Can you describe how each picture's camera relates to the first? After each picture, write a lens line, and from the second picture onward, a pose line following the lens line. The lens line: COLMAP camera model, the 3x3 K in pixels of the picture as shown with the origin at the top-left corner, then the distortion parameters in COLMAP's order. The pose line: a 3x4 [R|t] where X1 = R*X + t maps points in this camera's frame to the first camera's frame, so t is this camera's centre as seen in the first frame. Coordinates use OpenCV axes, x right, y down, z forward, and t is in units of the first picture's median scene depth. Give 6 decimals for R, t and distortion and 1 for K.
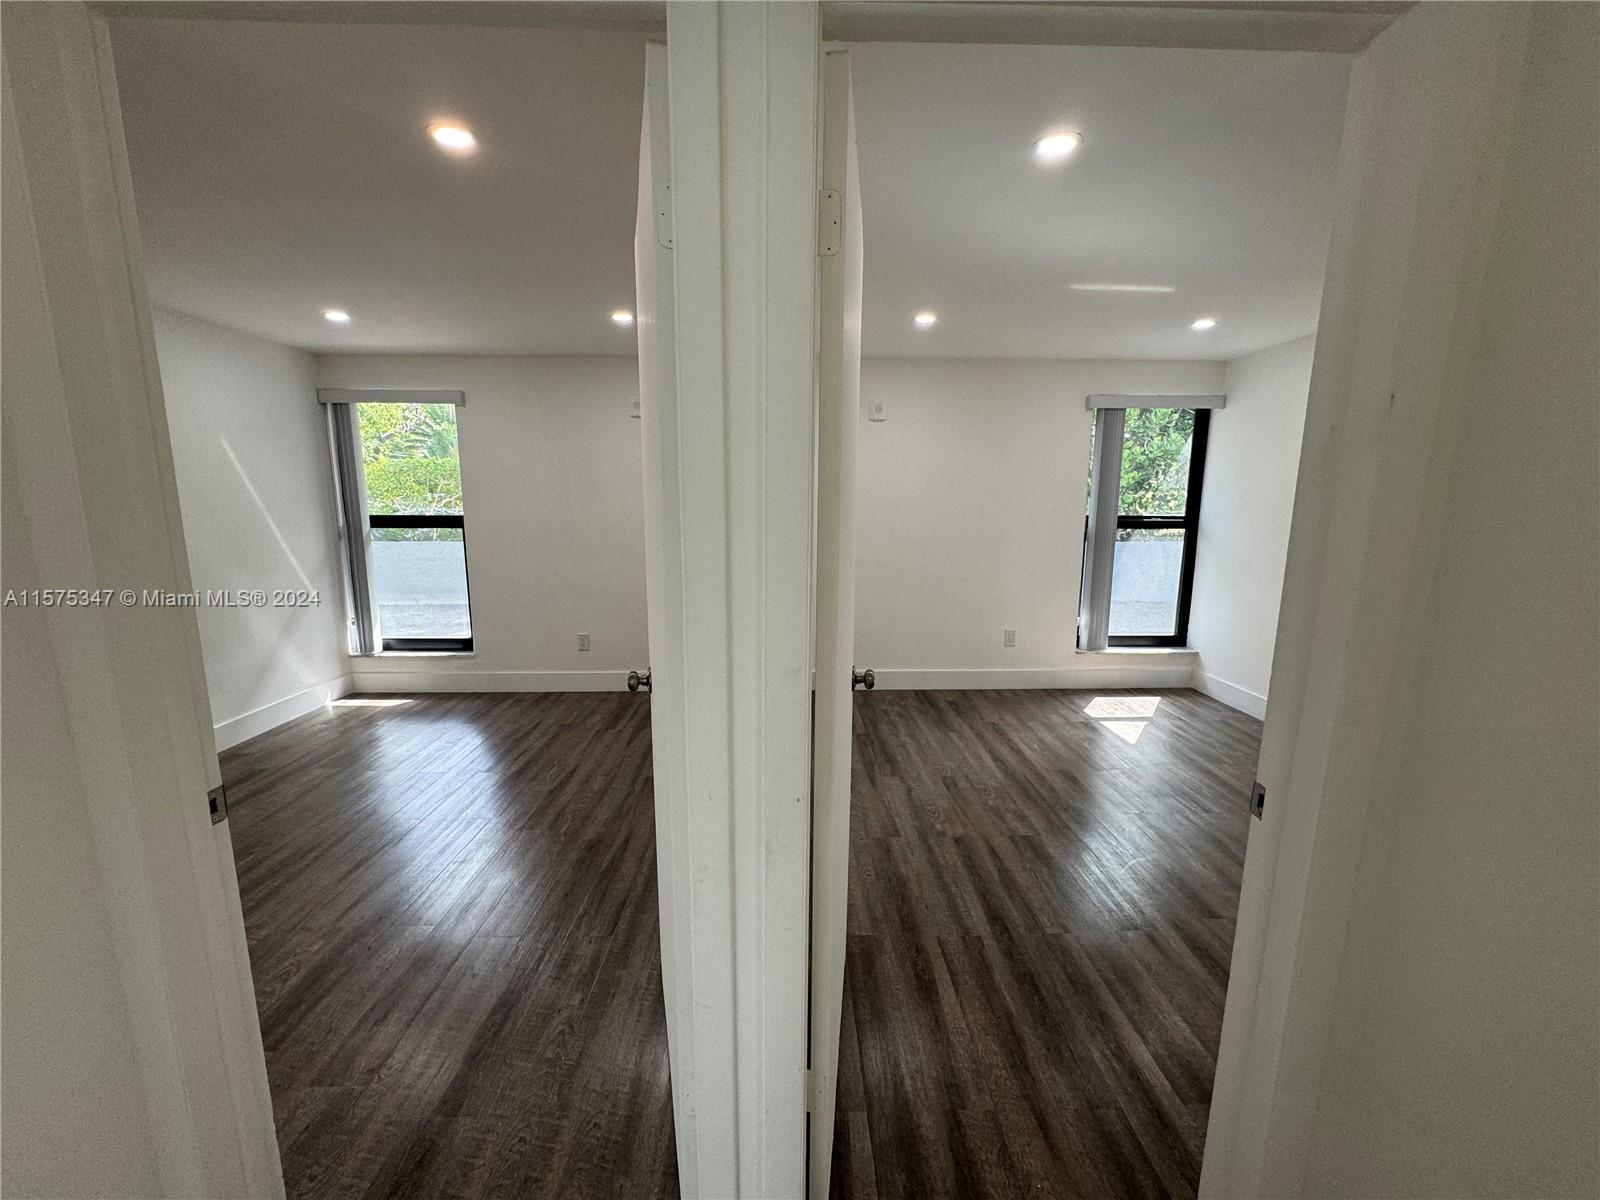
lens RADIAL K [[639.3, 0, 799.0], [0, 639.3, 600.5], [0, 0, 1]] dist [-0.003007, 0.000588]
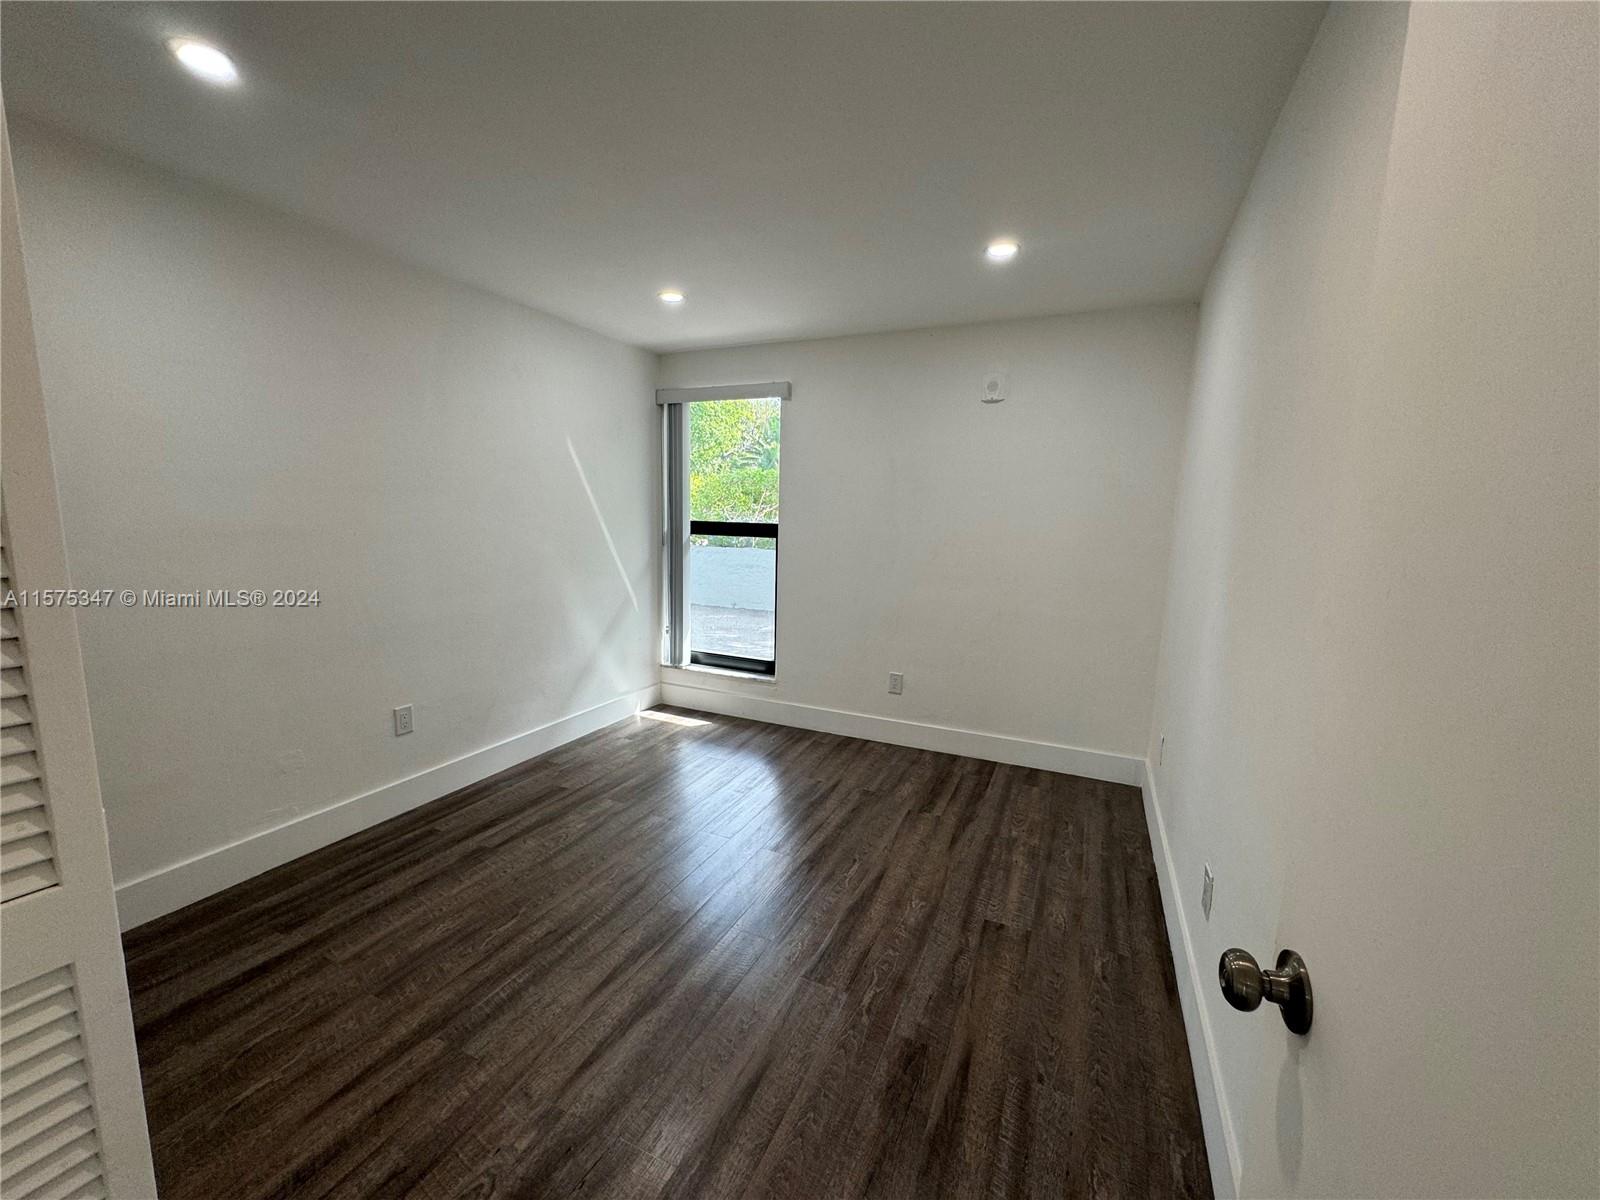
lens RADIAL K [[639.3, 0, 799.0], [0, 639.3, 600.5], [0, 0, 1]] dist [-0.003007, 0.000588]
pose [[0.898863, 0.079350, -0.430987, -0.114969], [-0.089712, 0.995961, -0.003735, -0.027851], [0.428949, 0.042022, 0.902351, 0.228068]]
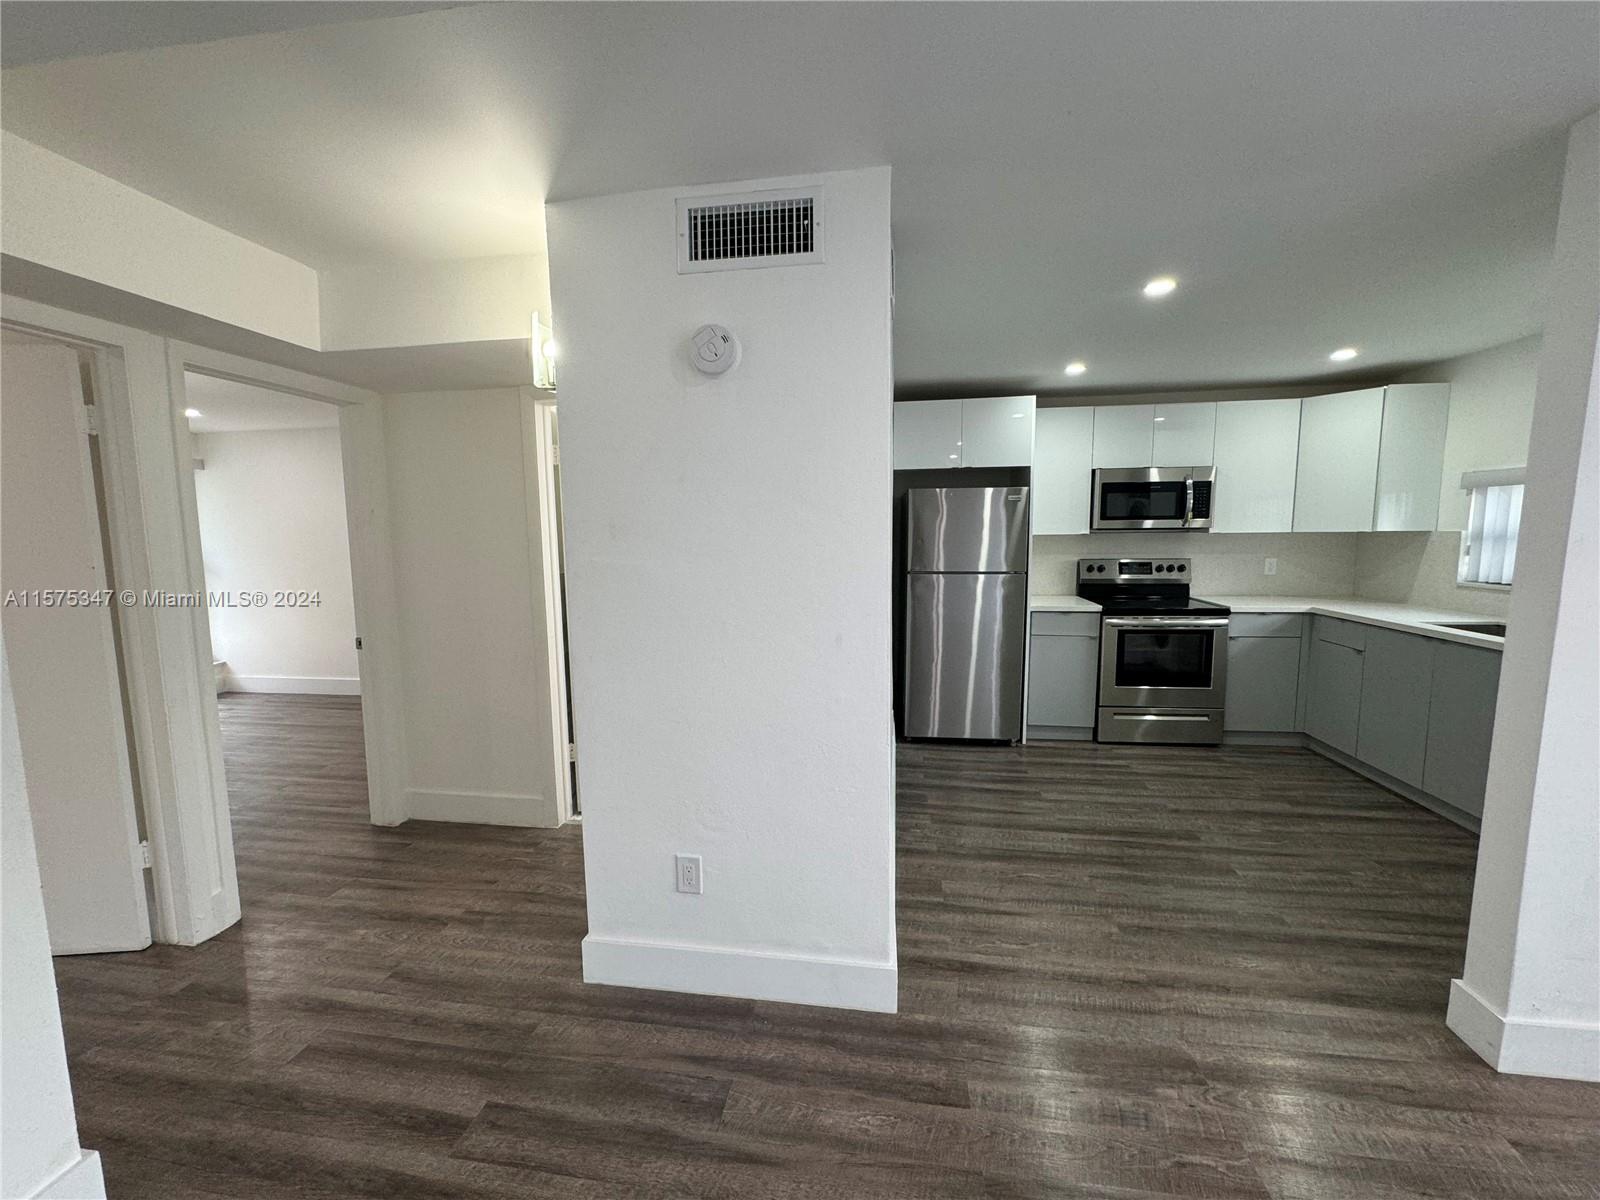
lens RADIAL K [[639.3, 0, 799.0], [0, 639.3, 600.5], [0, 0, 1]] dist [-0.003007, 0.000588]
pose [[0.167390, -0.112831, 0.979413, -0.437664], [0.170882, 0.981714, 0.083890, 0.054899], [-0.970968, 0.153322, 0.183610, -0.372225]]
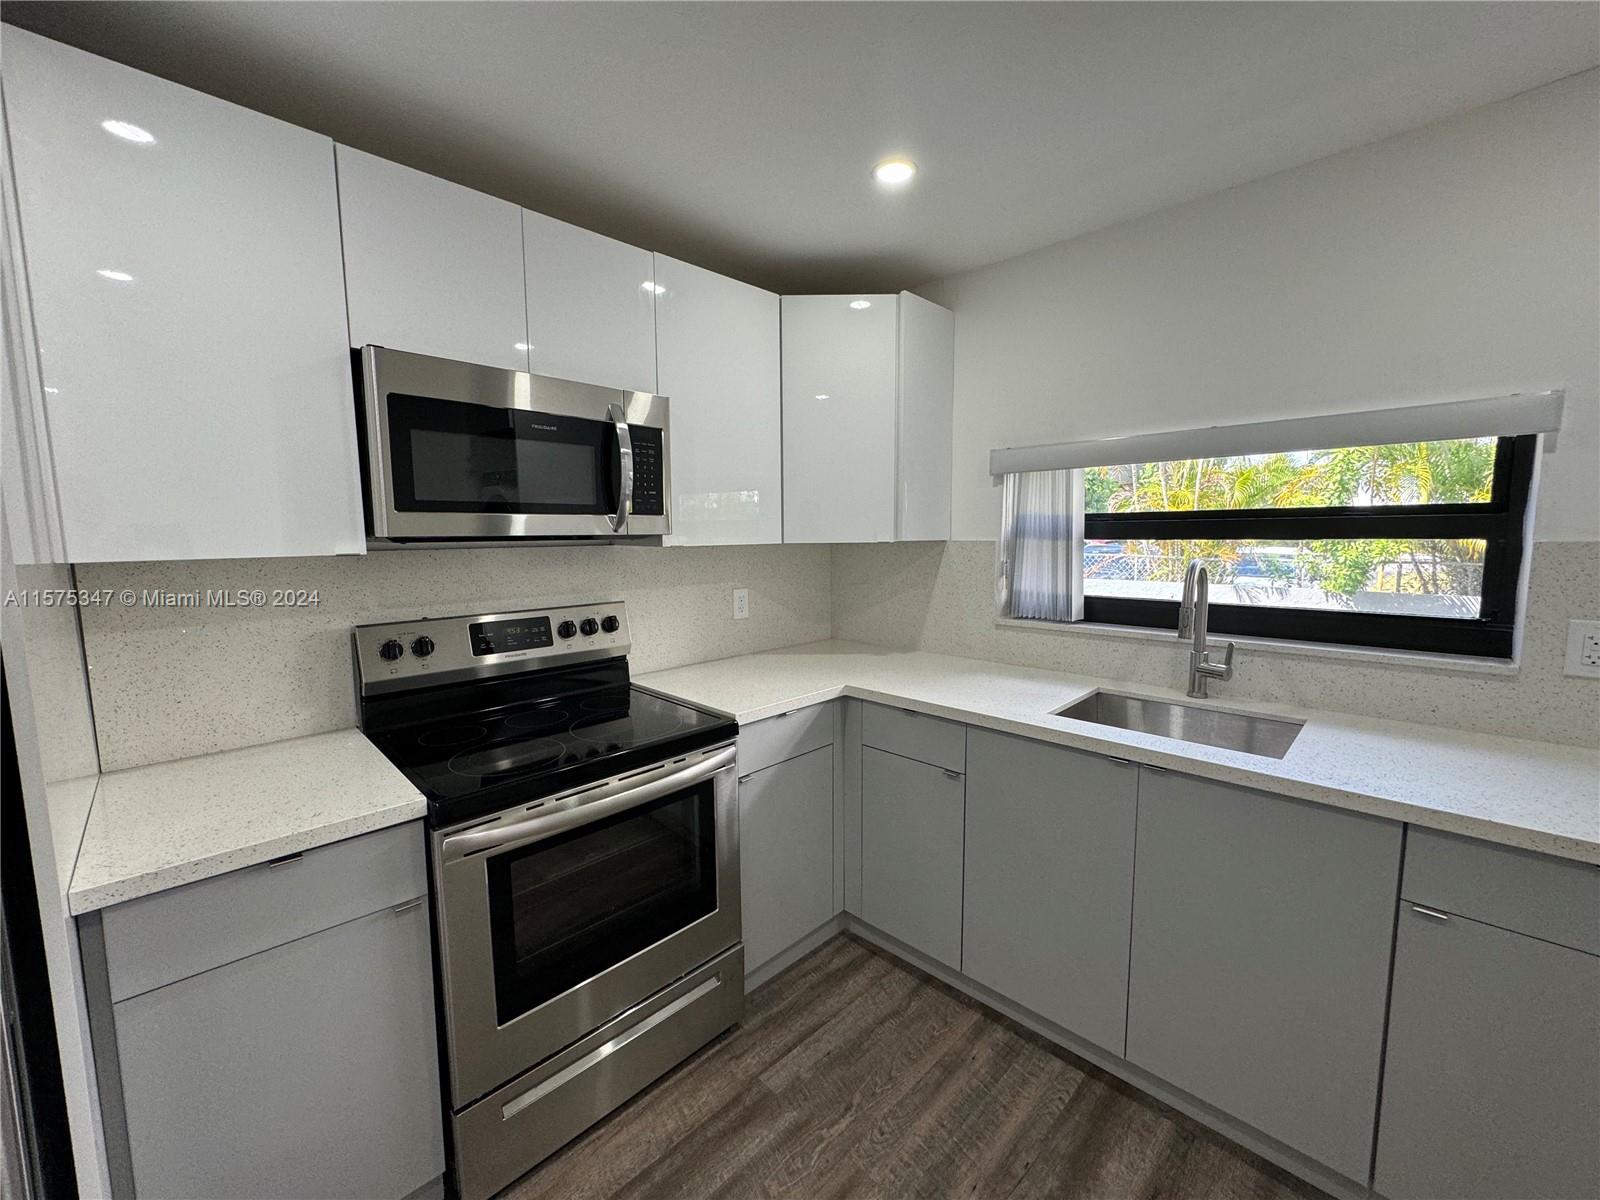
lens RADIAL K [[639.3, 0, 799.0], [0, 639.3, 600.5], [0, 0, 1]] dist [-0.003007, 0.000588]
pose [[-0.689586, -0.072379, 0.720577, 0.268783], [0.125154, 0.968112, 0.217015, 0.095559], [-0.713307, 0.239834, -0.658538, -0.590708]]
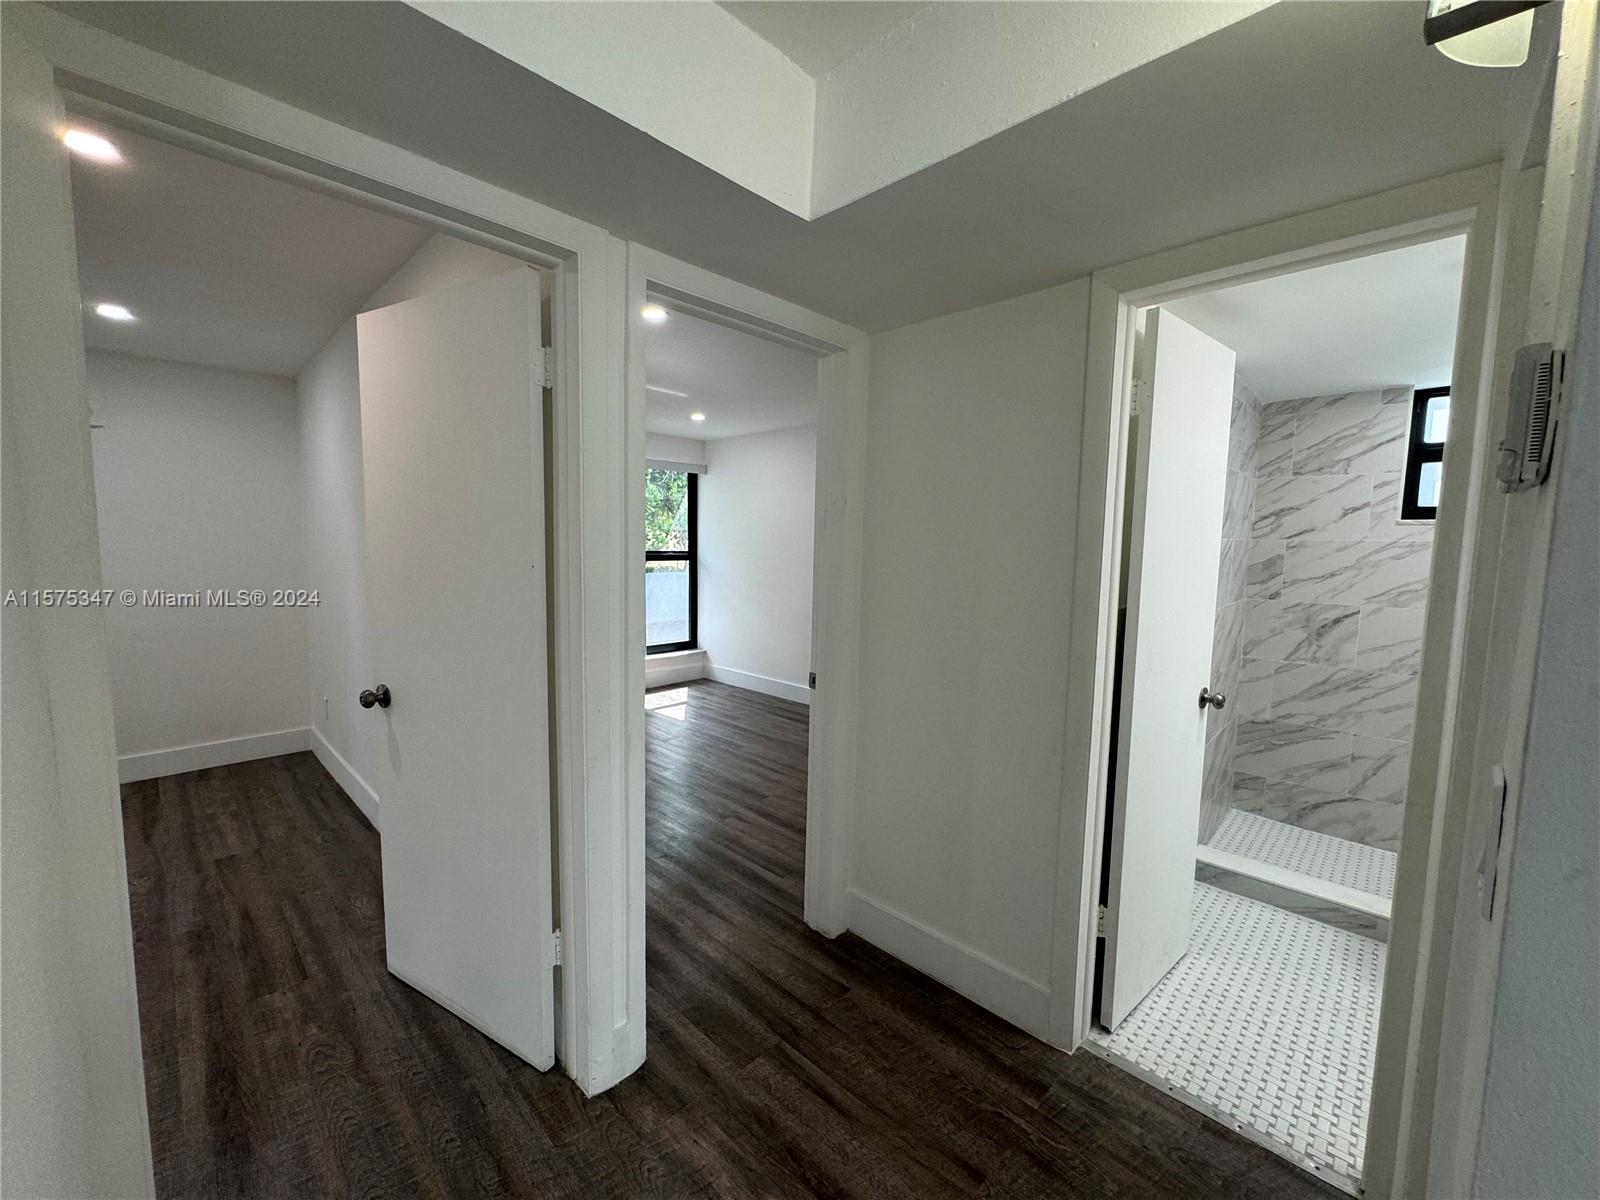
lens RADIAL K [[639.3, 0, 799.0], [0, 639.3, 600.5], [0, 0, 1]] dist [-0.003007, 0.000588]
pose [[0.712455, -0.058829, 0.699247, -0.195629], [0.099393, 0.994893, -0.017568, 0.020287], [-0.694643, 0.082016, 0.714664, -0.126936]]
